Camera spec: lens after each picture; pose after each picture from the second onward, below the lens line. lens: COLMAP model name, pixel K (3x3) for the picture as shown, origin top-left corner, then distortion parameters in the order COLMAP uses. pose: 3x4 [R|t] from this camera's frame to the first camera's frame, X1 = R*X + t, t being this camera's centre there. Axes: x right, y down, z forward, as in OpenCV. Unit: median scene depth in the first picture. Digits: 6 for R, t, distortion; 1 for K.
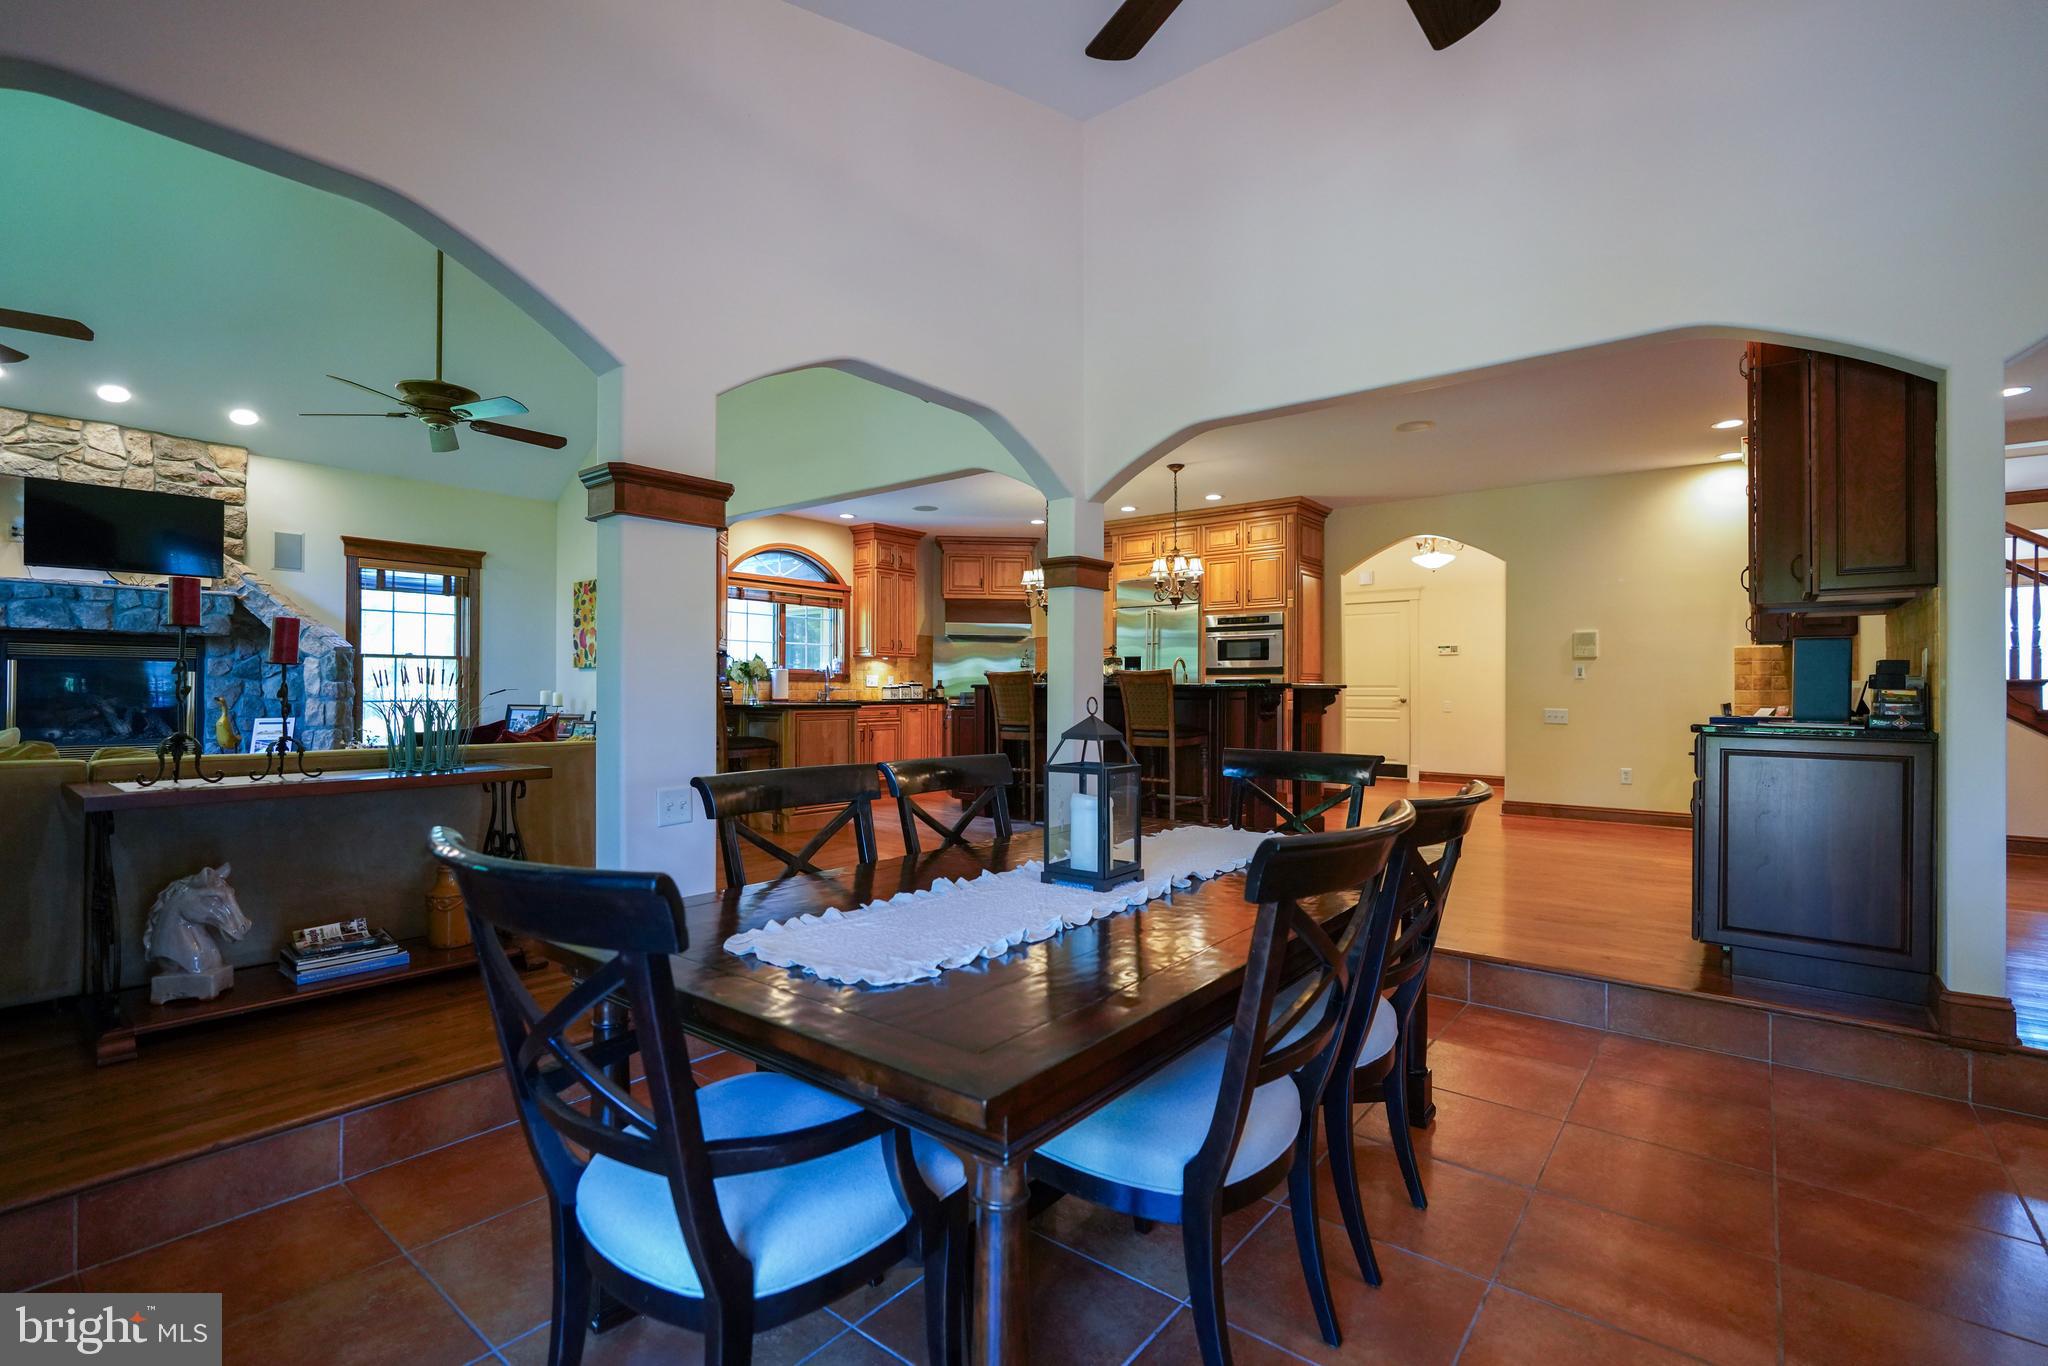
lens RADIAL K [[917.3, 0, 1005.3], [0, 917.3, 680.4], [0, 0, 1]] dist [-0.012822, 0.006110]
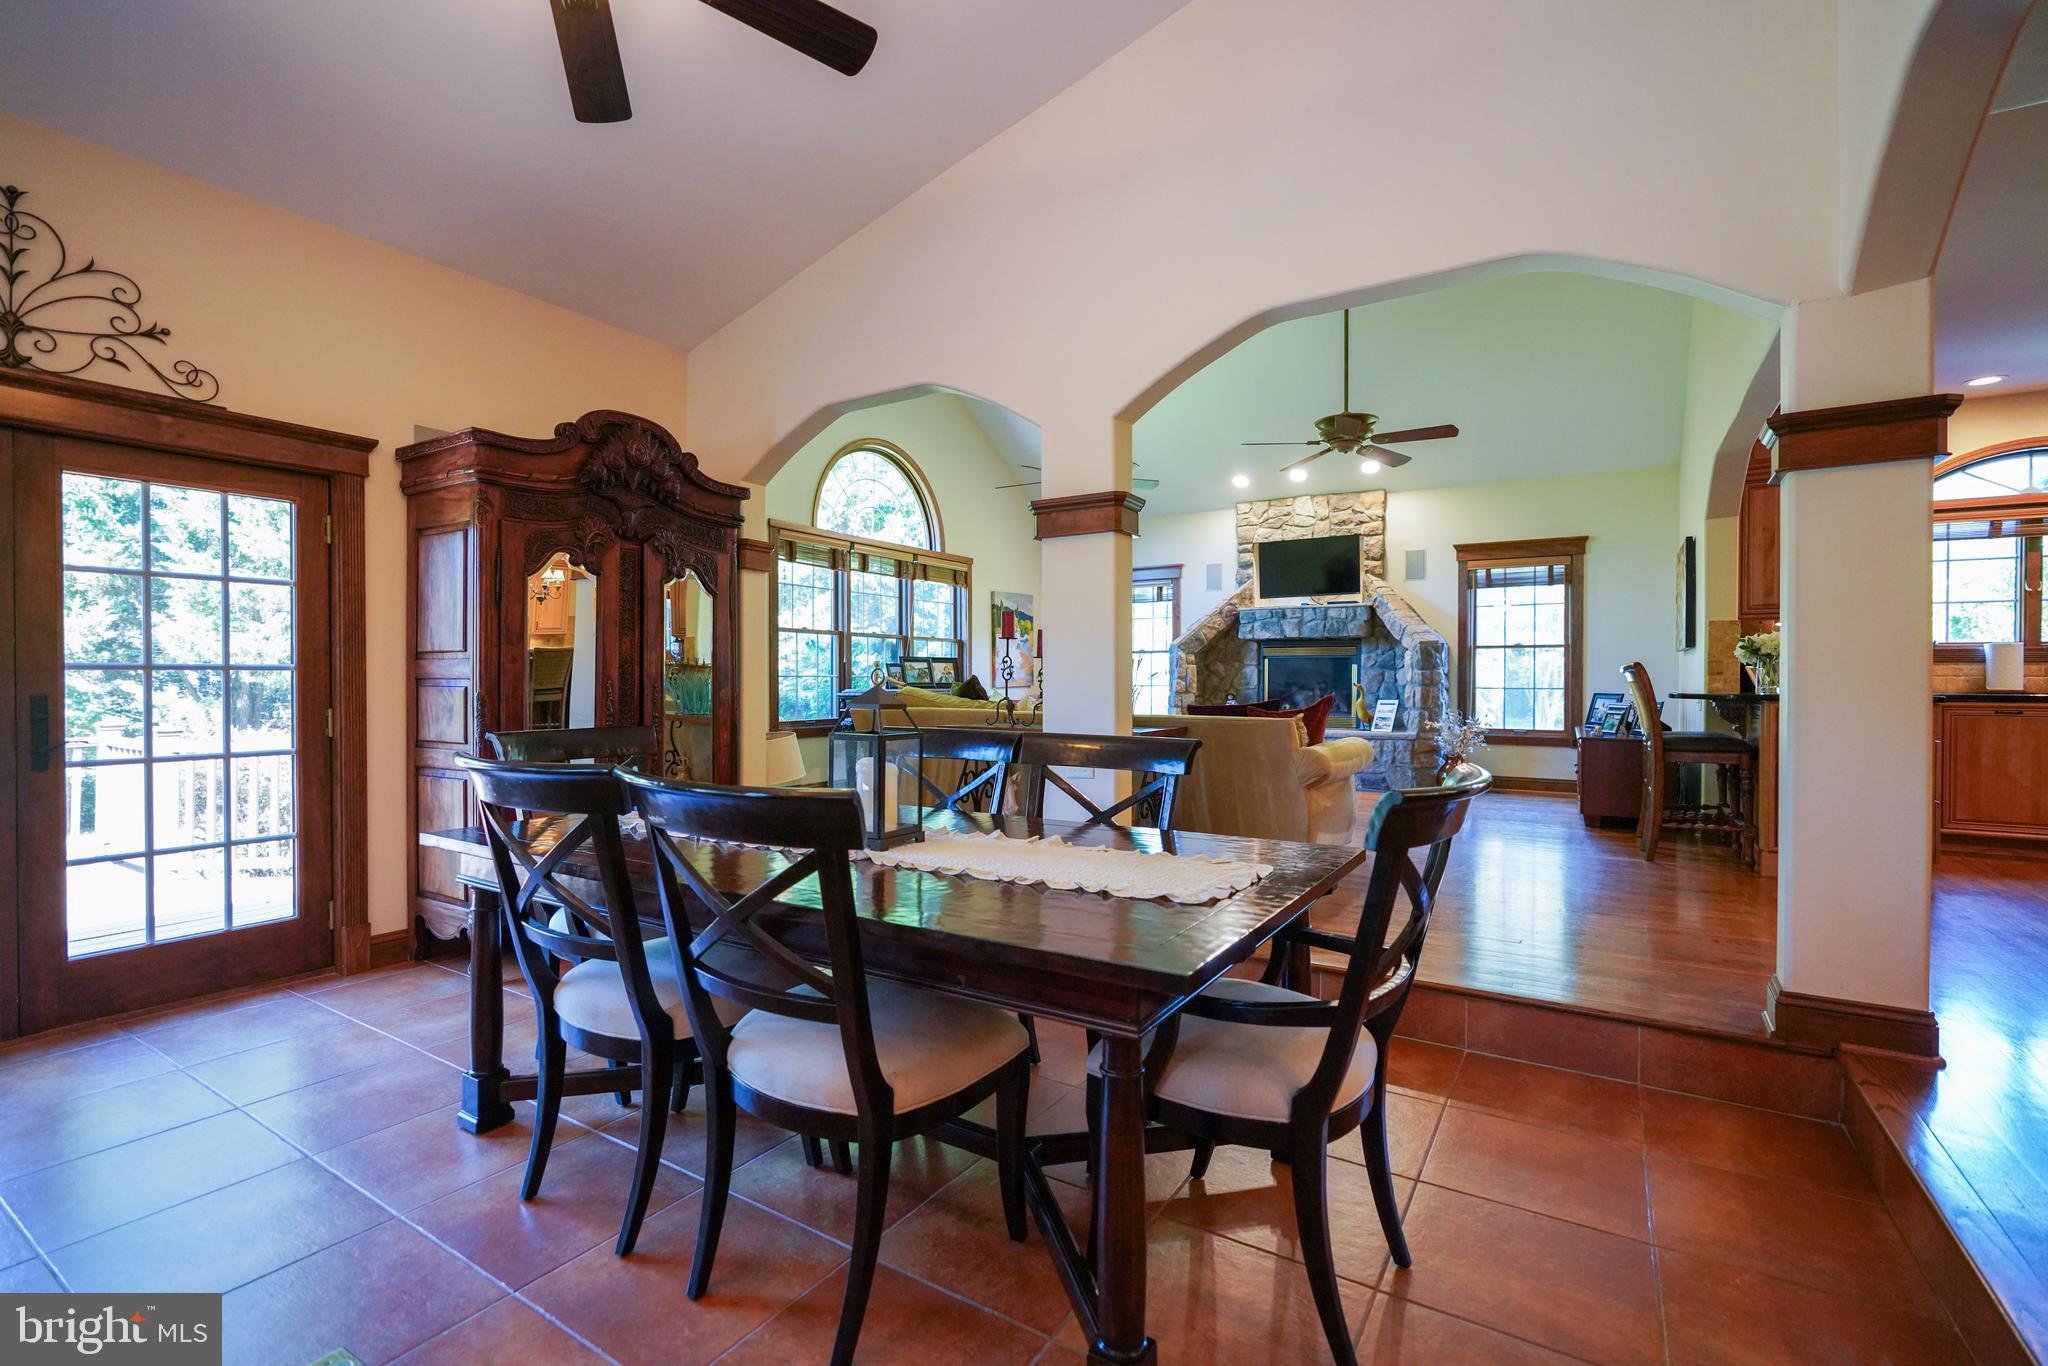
lens RADIAL K [[917.3, 0, 1015.1], [0, 917.3, 689.2], [0, 0, 1]] dist [-0.012822, 0.006110]
pose [[0.118836, 0.008212, -0.992880, 0.337228], [0.007075, 0.999933, 0.009117, 0.009920], [0.992889, -0.008108, 0.118770, 0.285087]]
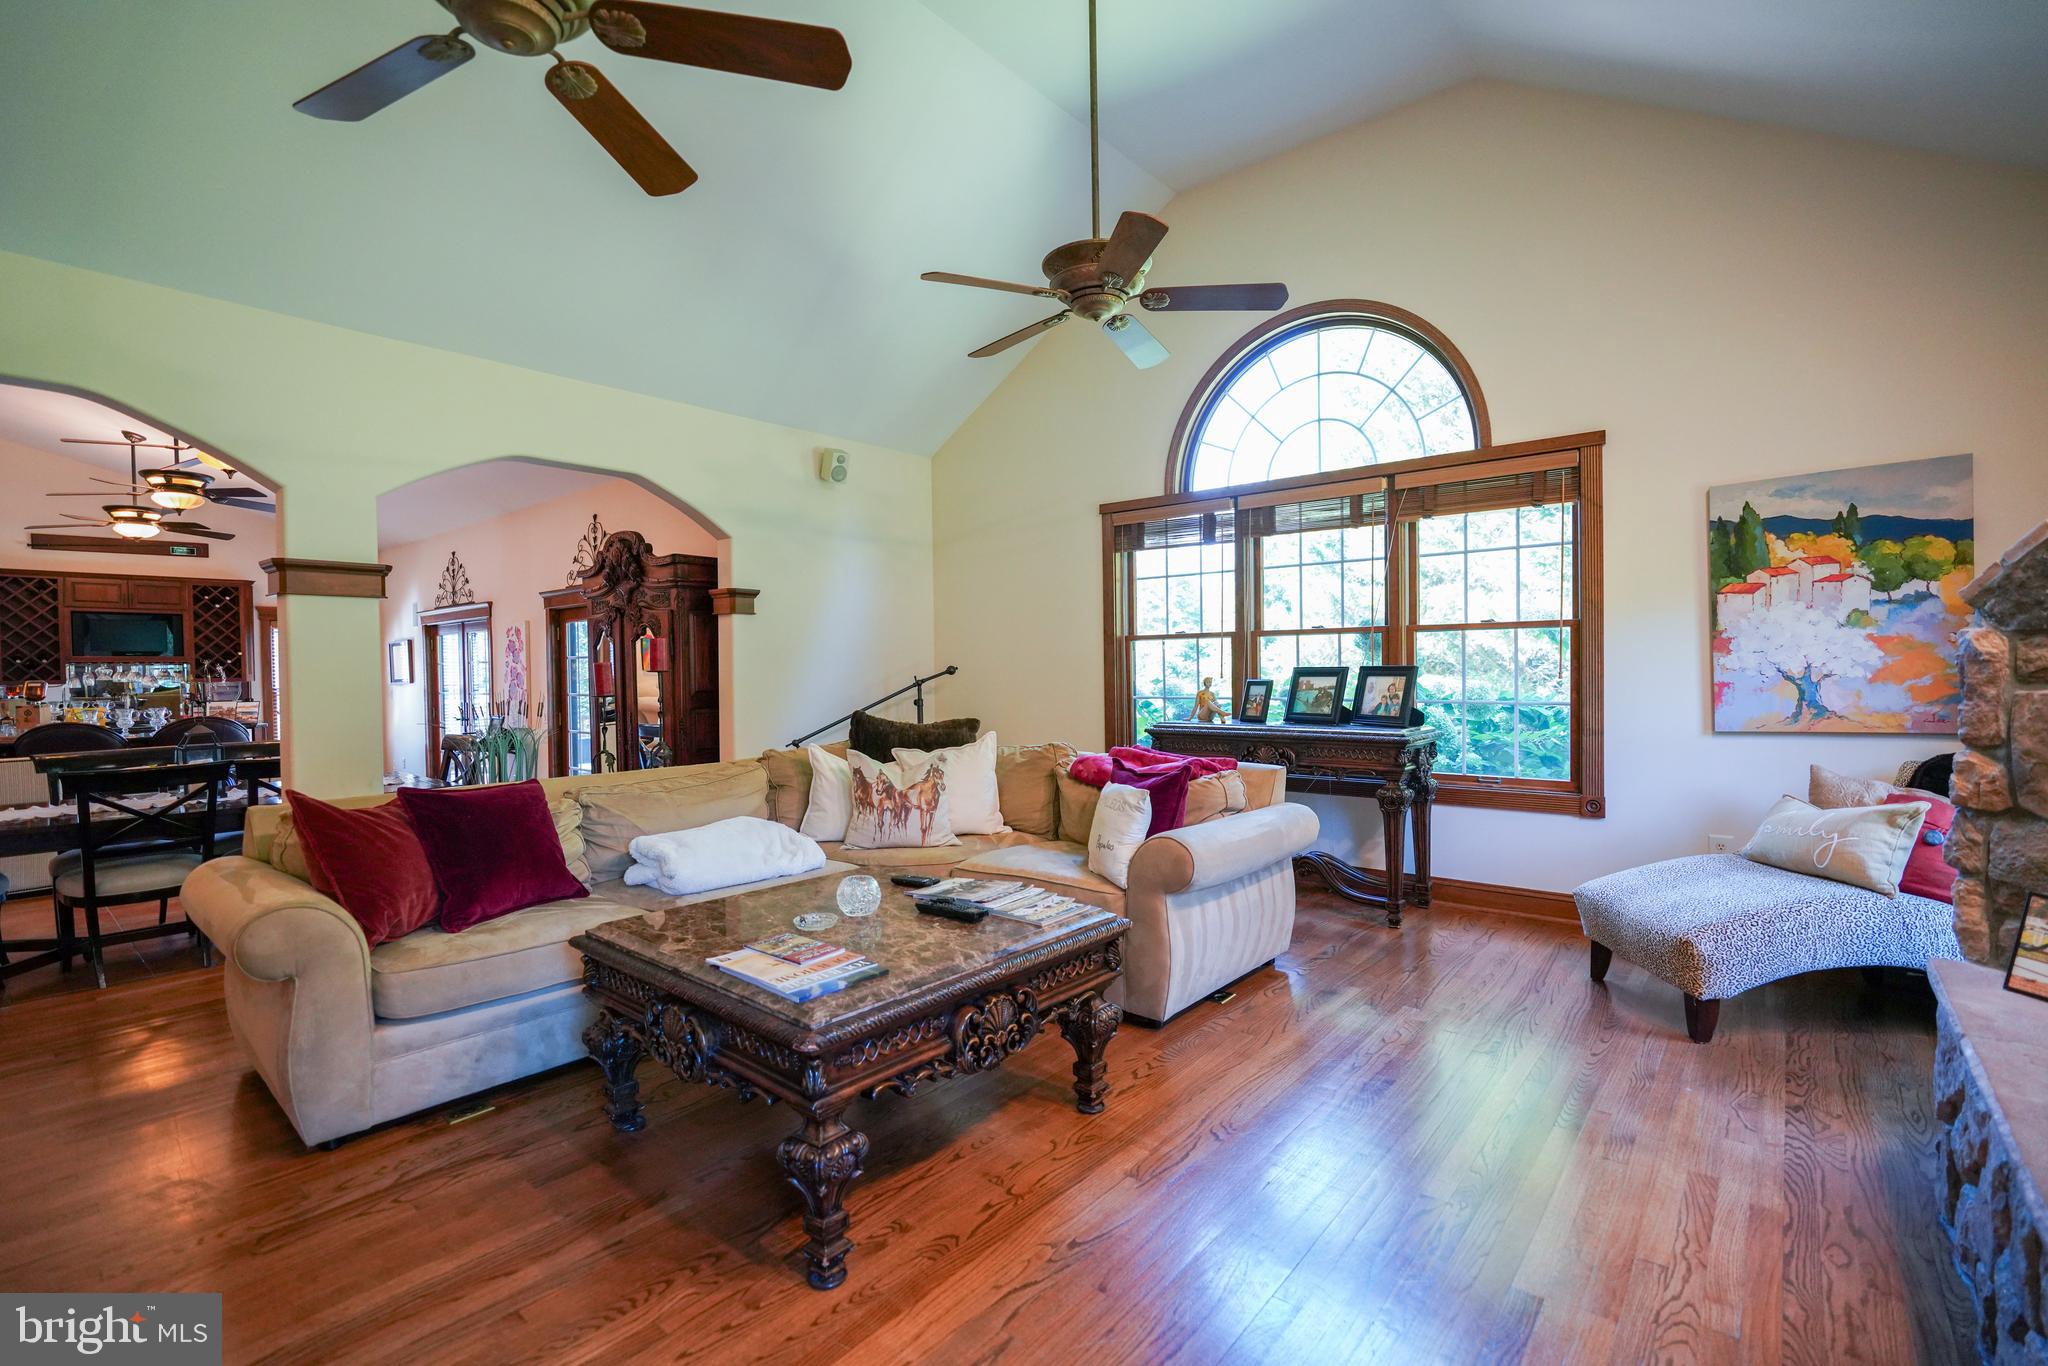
lens RADIAL K [[917.3, 0, 1025.1], [0, 917.3, 692.2], [0, 0, 1]] dist [-0.012822, 0.006110]
pose [[-0.999962, 0.006939, 0.005239, -0.548393], [0.007037, 0.999795, 0.018965, -0.014616], [-0.005107, 0.019001, -0.999806, 0.902951]]
